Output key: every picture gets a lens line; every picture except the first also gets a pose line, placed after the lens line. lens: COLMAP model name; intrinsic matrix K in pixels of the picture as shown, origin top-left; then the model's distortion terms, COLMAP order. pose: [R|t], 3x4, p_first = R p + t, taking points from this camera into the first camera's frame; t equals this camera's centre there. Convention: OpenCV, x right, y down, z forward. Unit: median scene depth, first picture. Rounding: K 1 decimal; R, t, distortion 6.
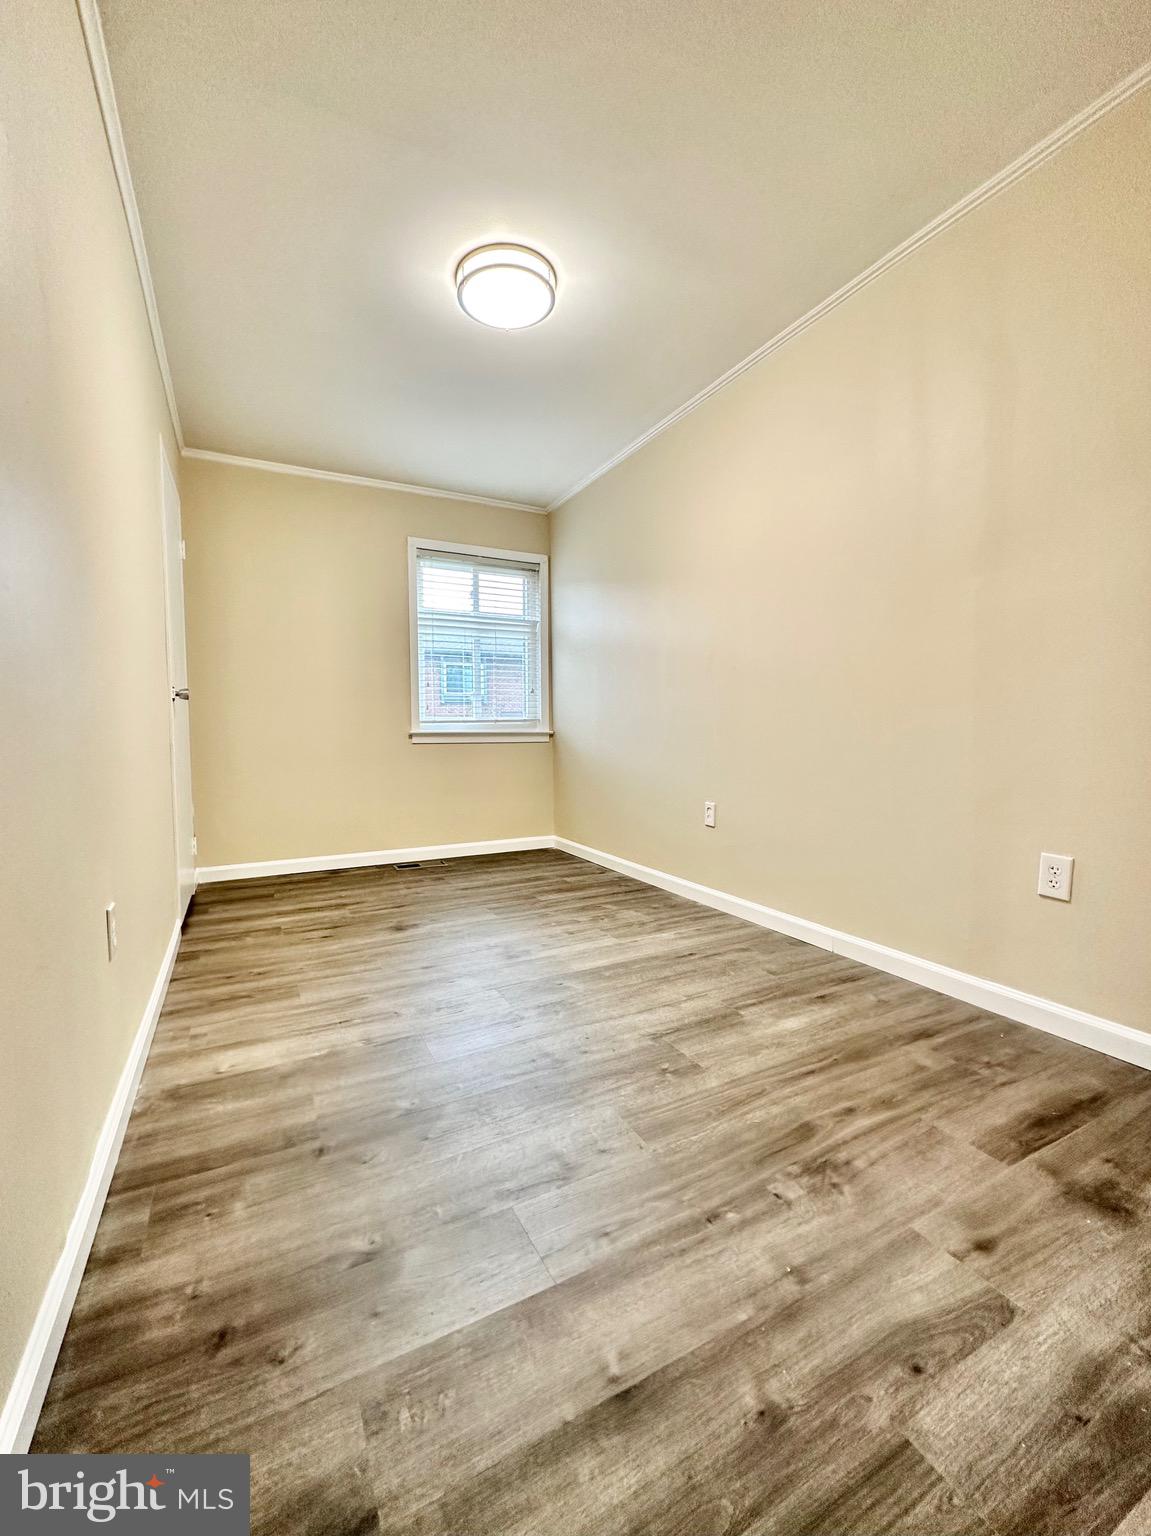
lens RADIAL K [[611.1, 0, 570.4], [0, 611.1, 767.9], [0, 0, 1]] dist [-0.002019, 0.000345]
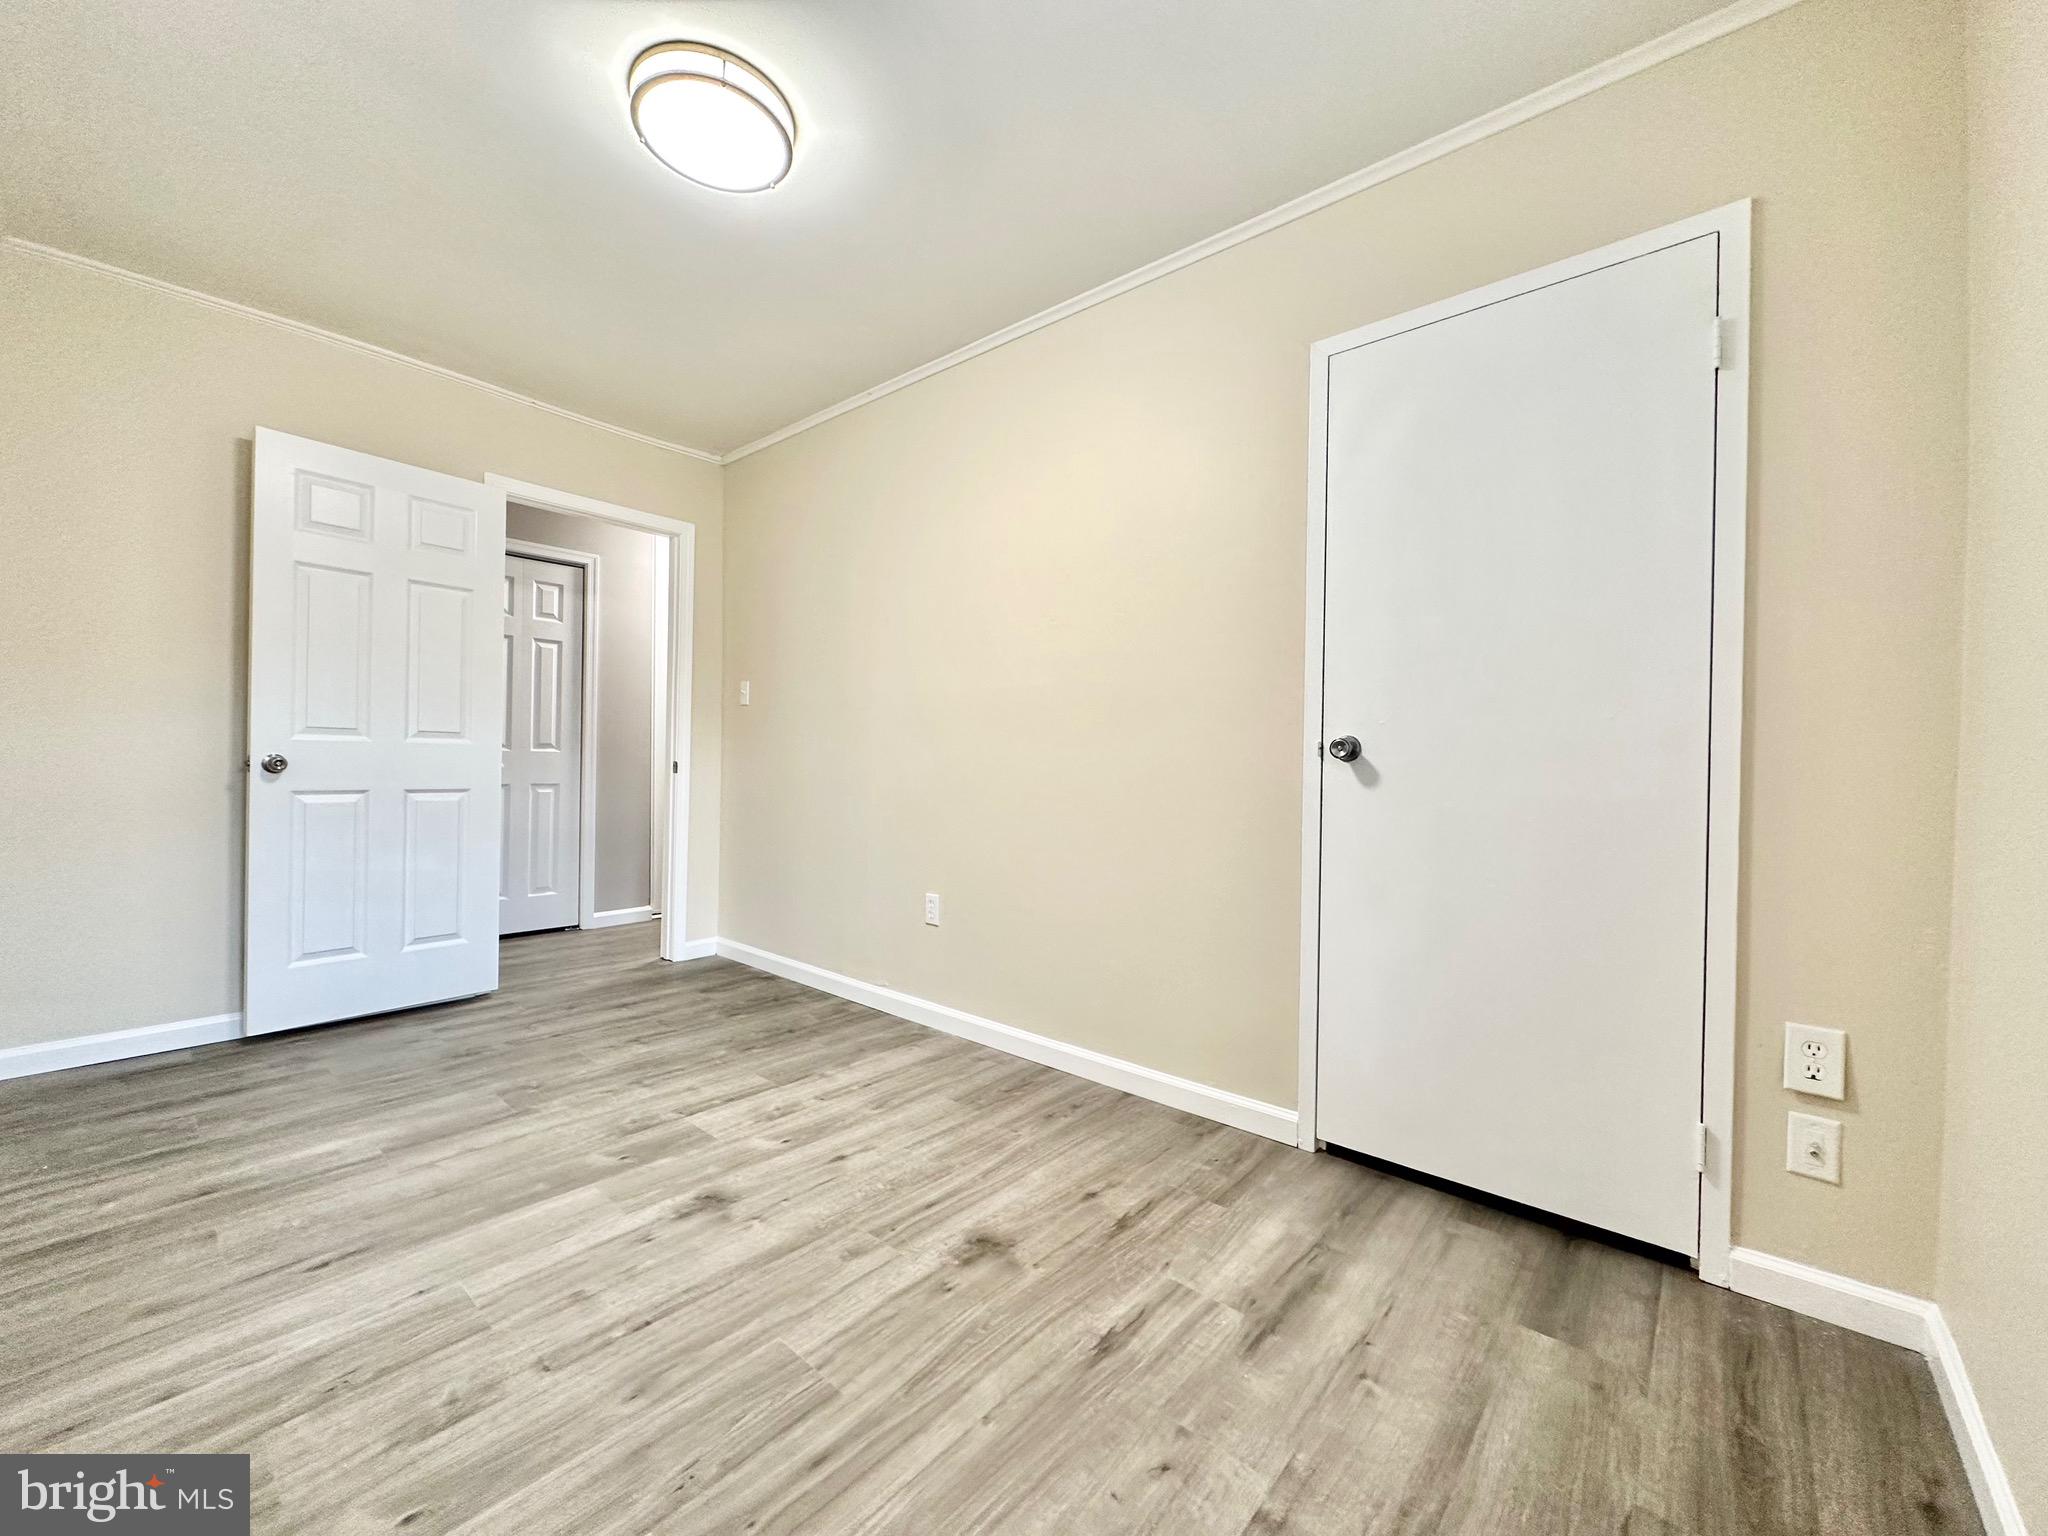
lens RADIAL K [[814.8, 0, 1023.8], [0, 814.8, 765.5], [0, 0, 1]] dist [-0.002019, 0.000345]
pose [[-0.927968, -0.007563, -0.372583, -0.099354], [-0.034740, 0.997196, 0.066282, -0.197123], [0.371037, 0.074451, -0.925629, 2.156446]]
